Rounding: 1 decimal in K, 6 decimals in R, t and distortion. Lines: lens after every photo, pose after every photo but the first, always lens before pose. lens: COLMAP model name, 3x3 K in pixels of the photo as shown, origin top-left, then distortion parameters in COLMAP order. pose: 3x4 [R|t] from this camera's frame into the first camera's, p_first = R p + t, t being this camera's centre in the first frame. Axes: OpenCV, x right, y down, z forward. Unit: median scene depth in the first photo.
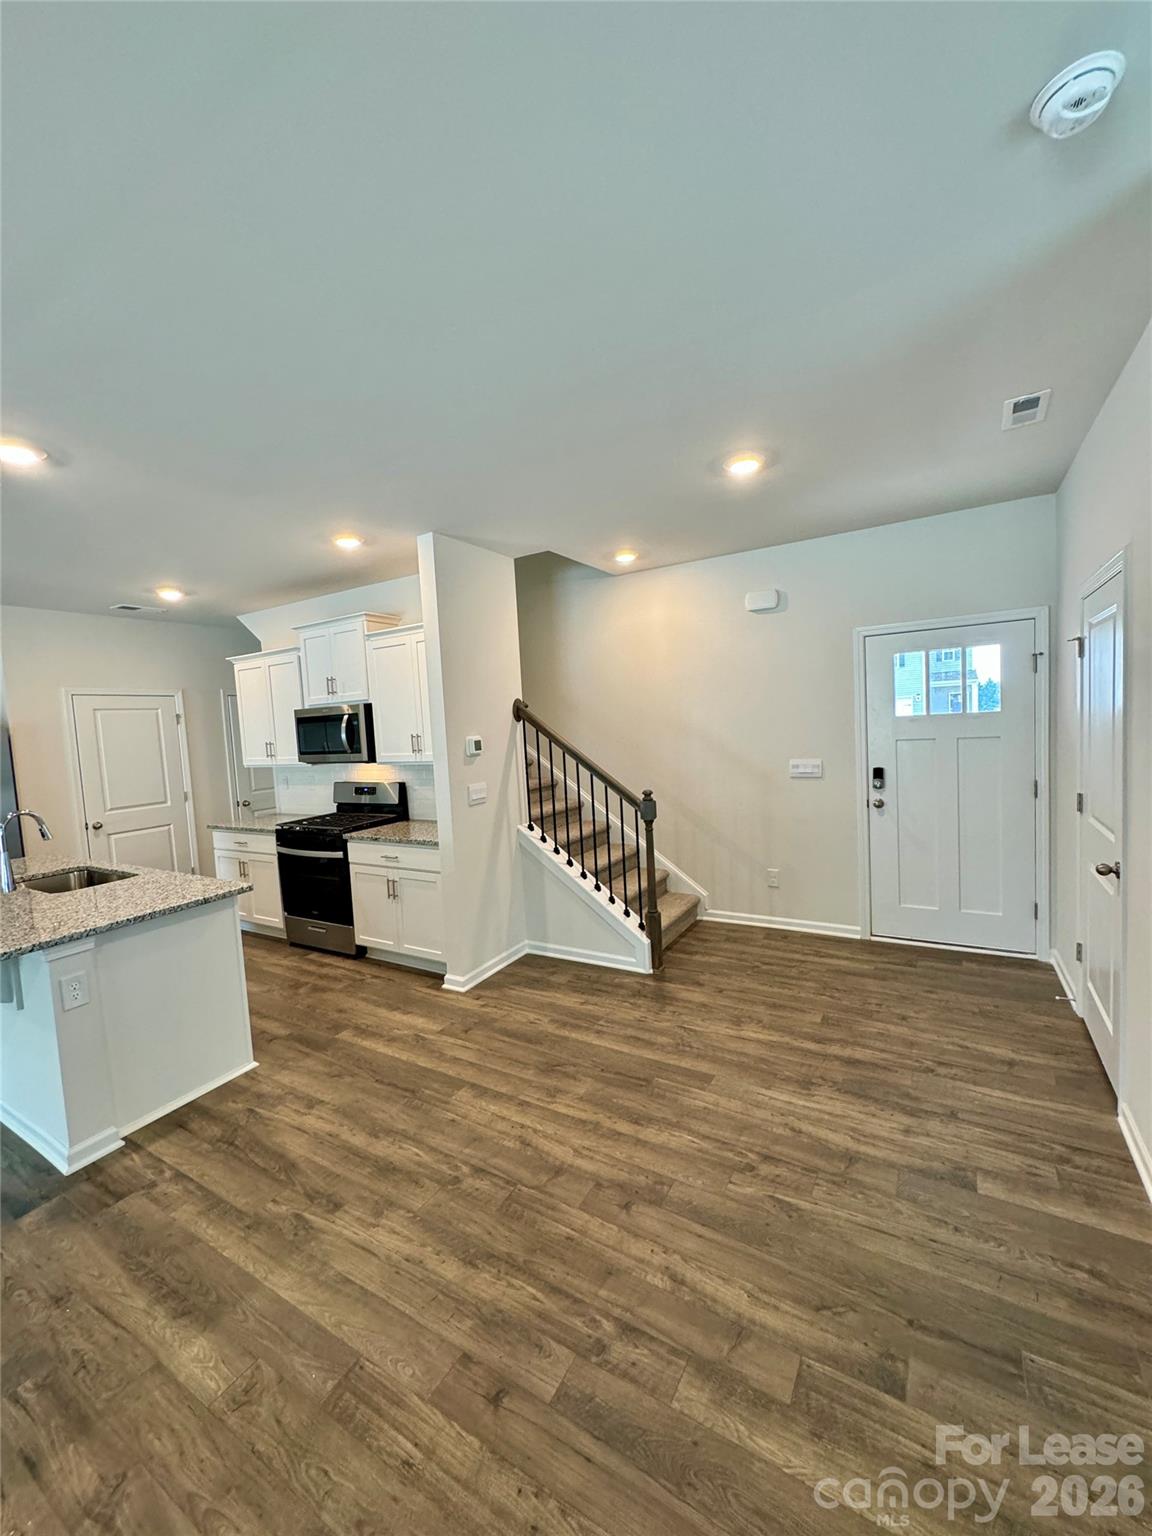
lens RADIAL K [[614.6, 0, 576.3], [0, 614.6, 764.6], [0, 0, 1]] dist [-0.001592, 0.000035]
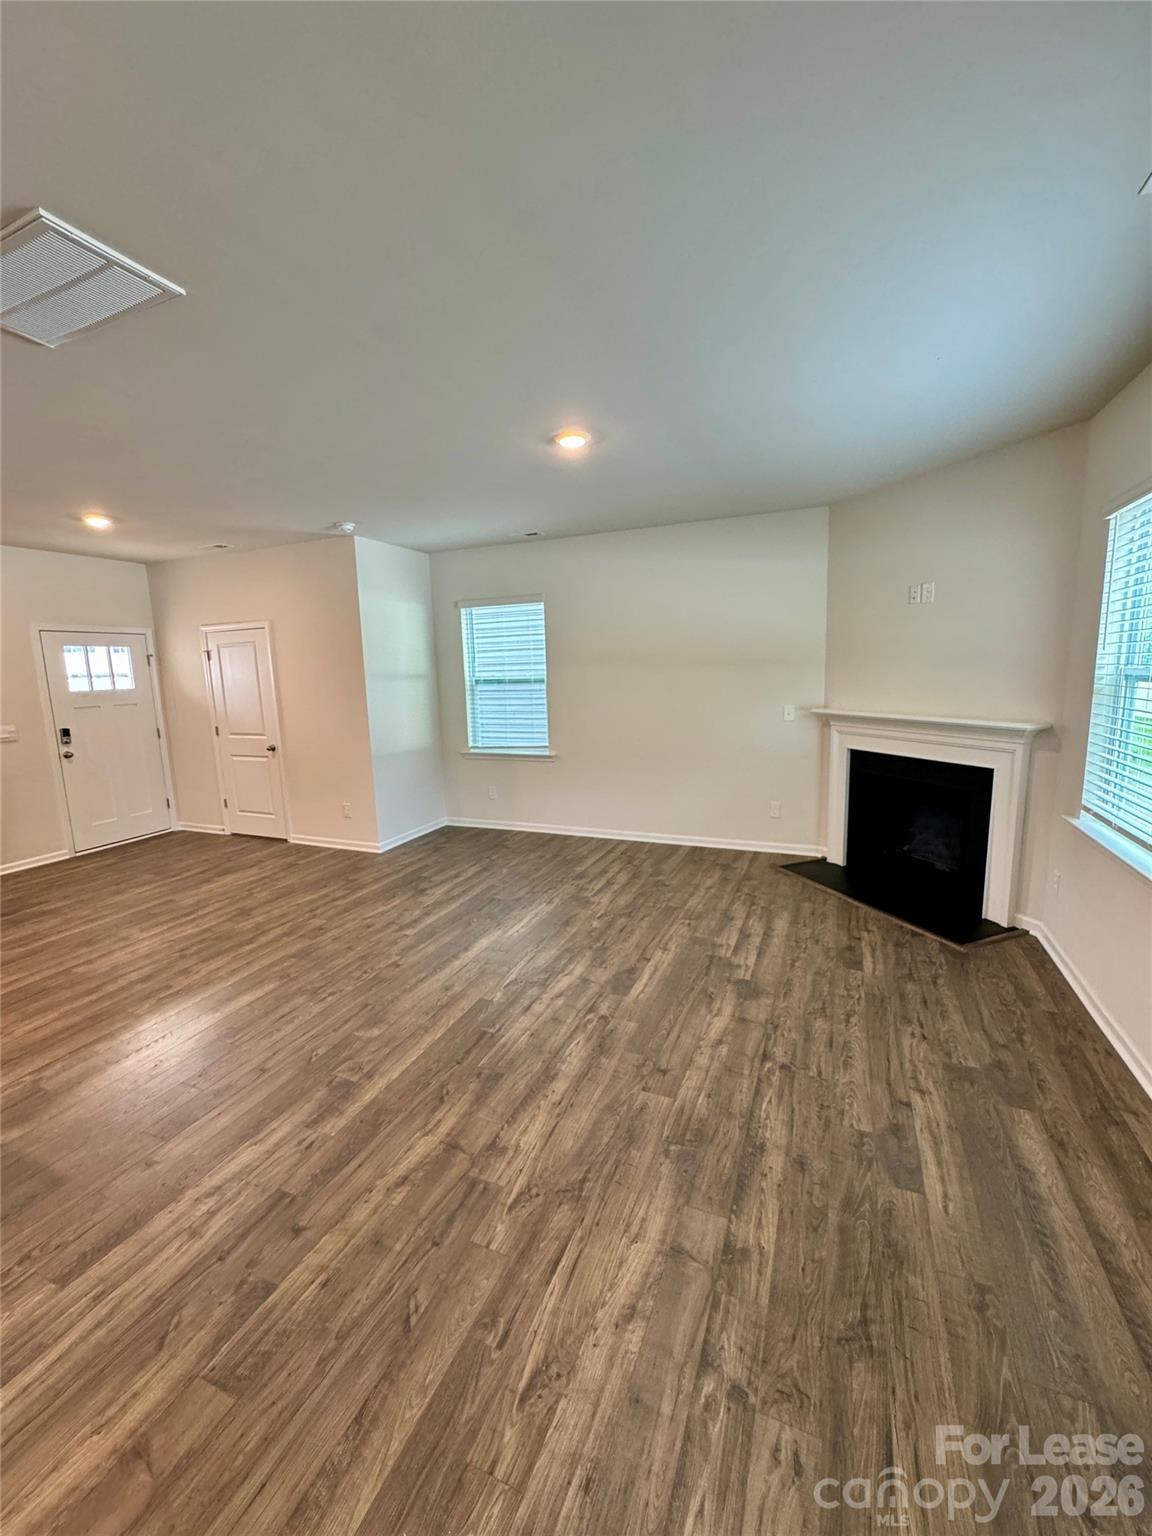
lens RADIAL K [[621.0, 0, 576.0], [0, 621.0, 768.0], [0, 0, 1]] dist [-0.001564, -0.000114]
pose [[-0.132271, -0.102127, 0.985938, -1.212884], [0.104537, 0.987694, 0.116333, 0.059187], [-0.985686, 0.118454, -0.119967, 0.060970]]
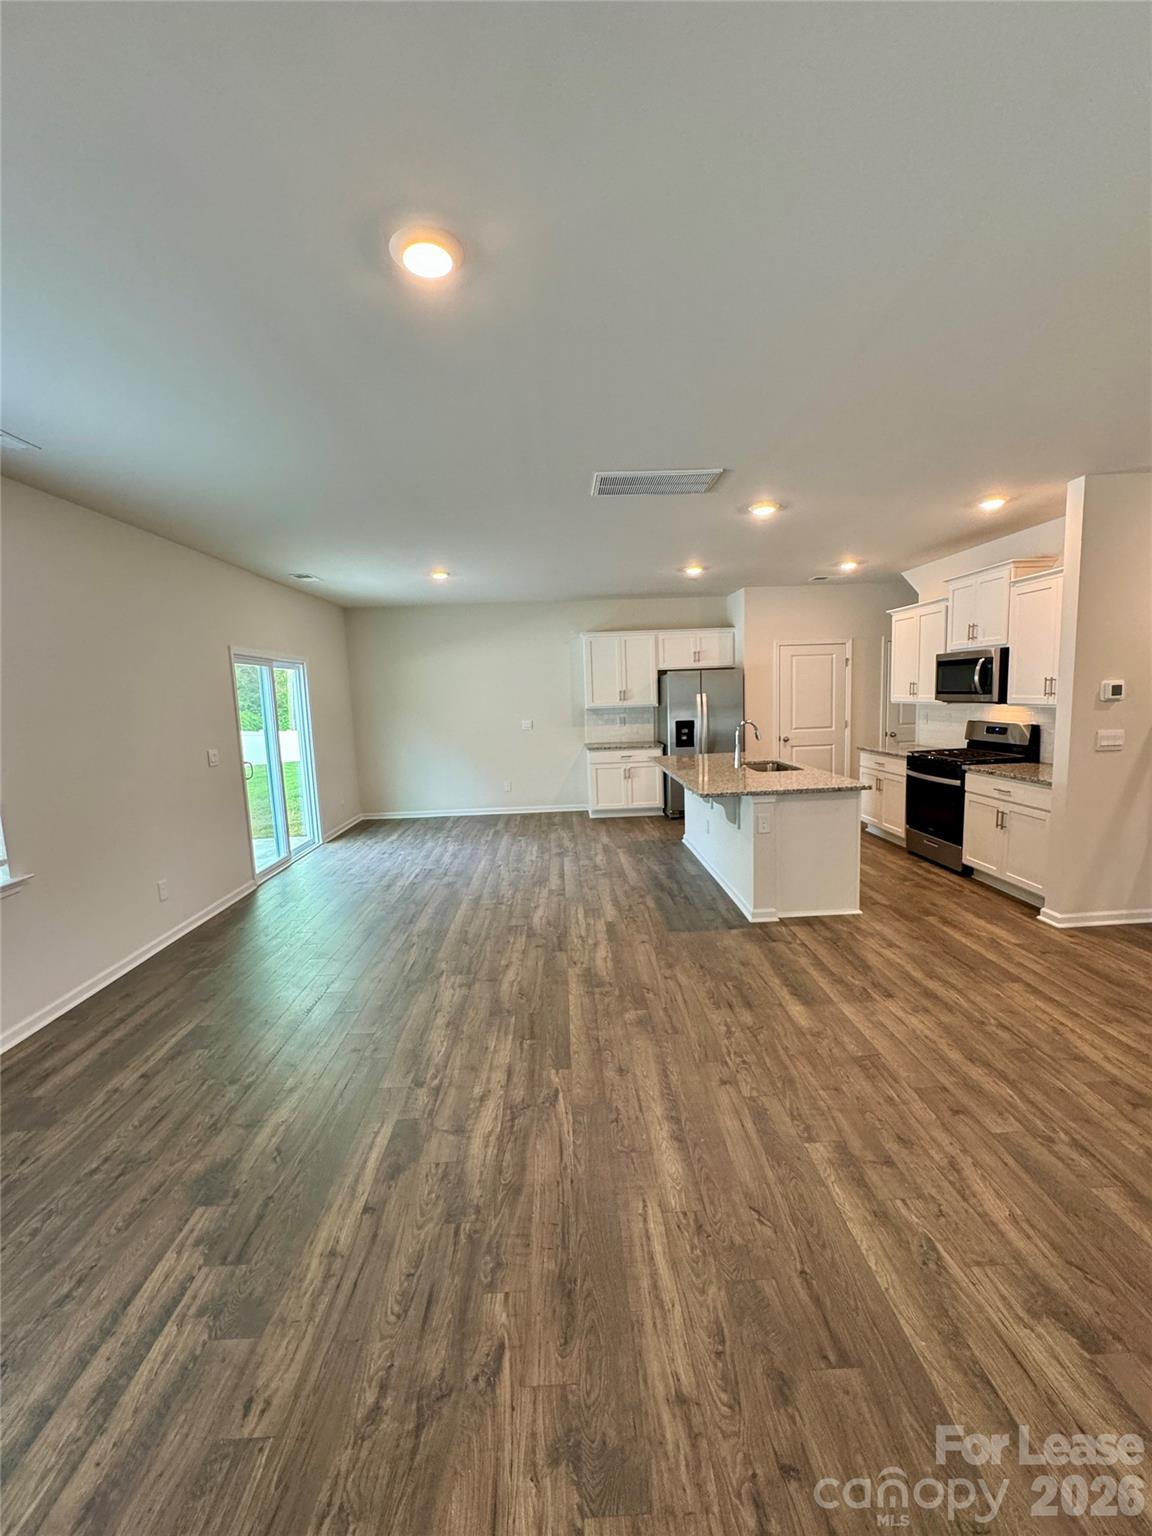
lens RADIAL K [[614.6, 0, 576.3], [0, 614.6, 764.6], [0, 0, 1]] dist [-0.001592, 0.000035]
pose [[0.538509, 0.132722, -0.832101, 0.222810], [-0.050169, 0.990816, 0.125569, 0.006406], [0.841125, -0.025875, 0.540222, -0.264118]]
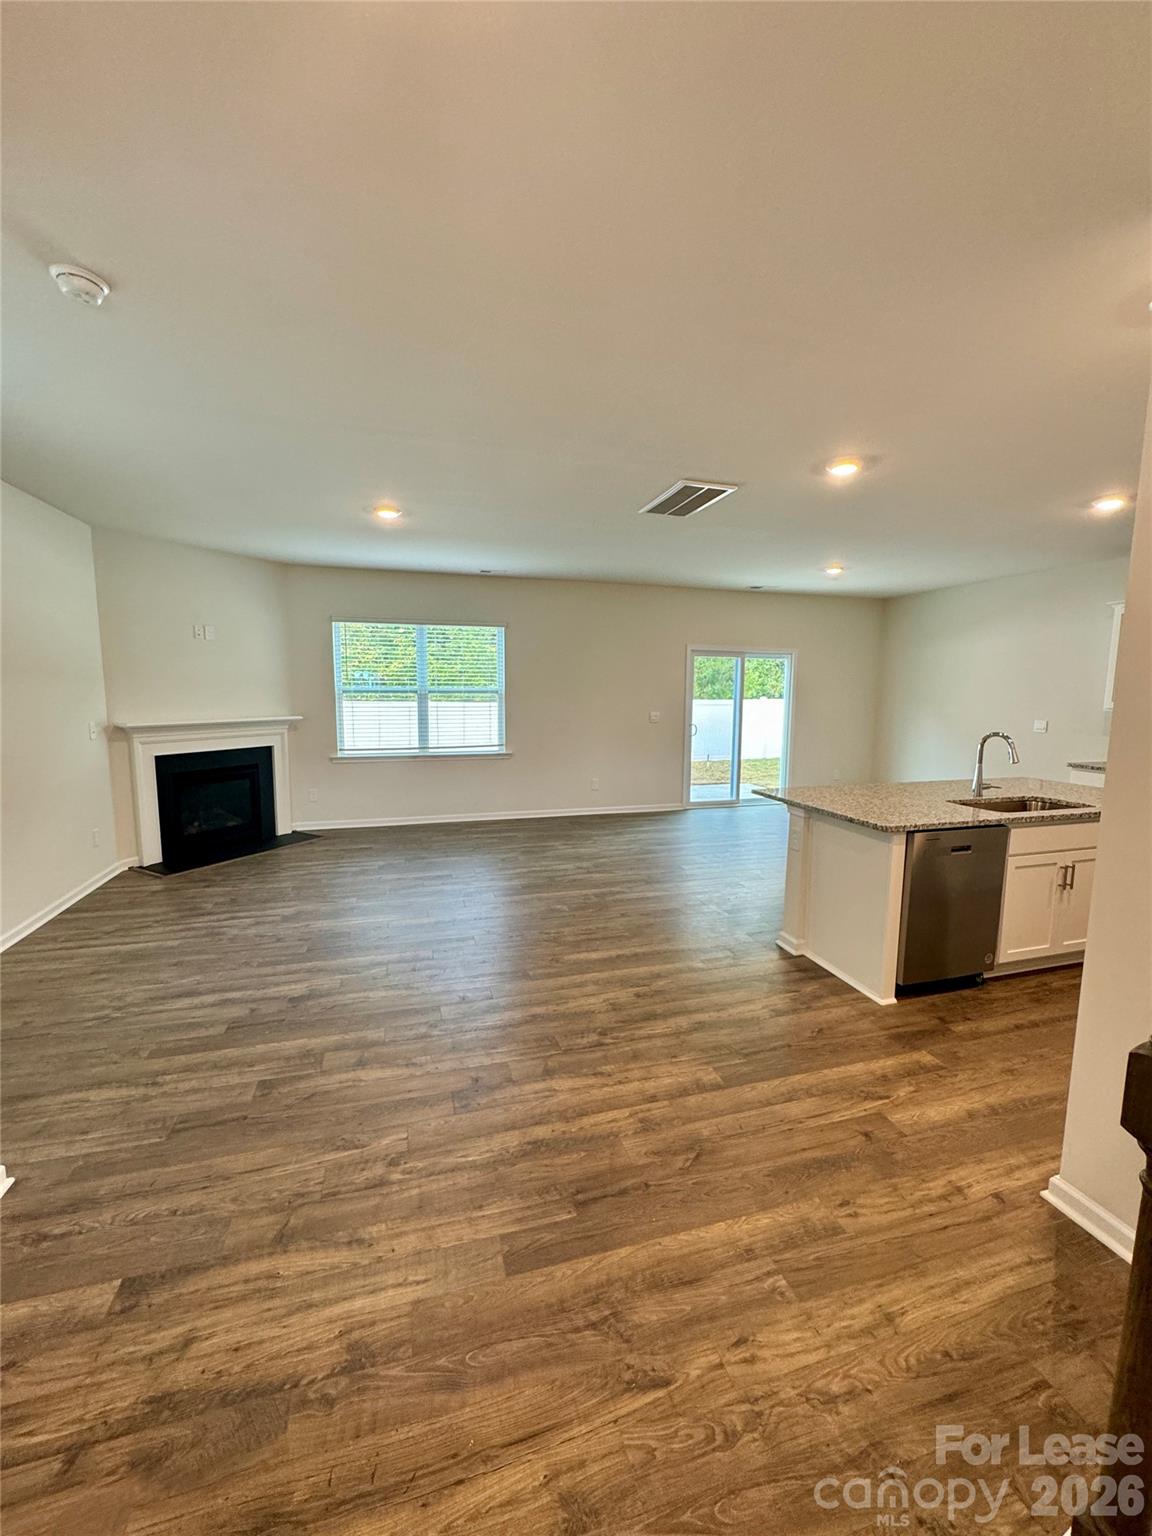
lens RADIAL K [[614.6, 0, 576.3], [0, 614.6, 764.6], [0, 0, 1]] dist [-0.001592, 0.000035]
pose [[-0.680672, 0.139345, -0.719214, 0.422889], [-0.020734, 0.977686, 0.209047, -0.080723], [0.732295, 0.157205, -0.662594, 1.073663]]
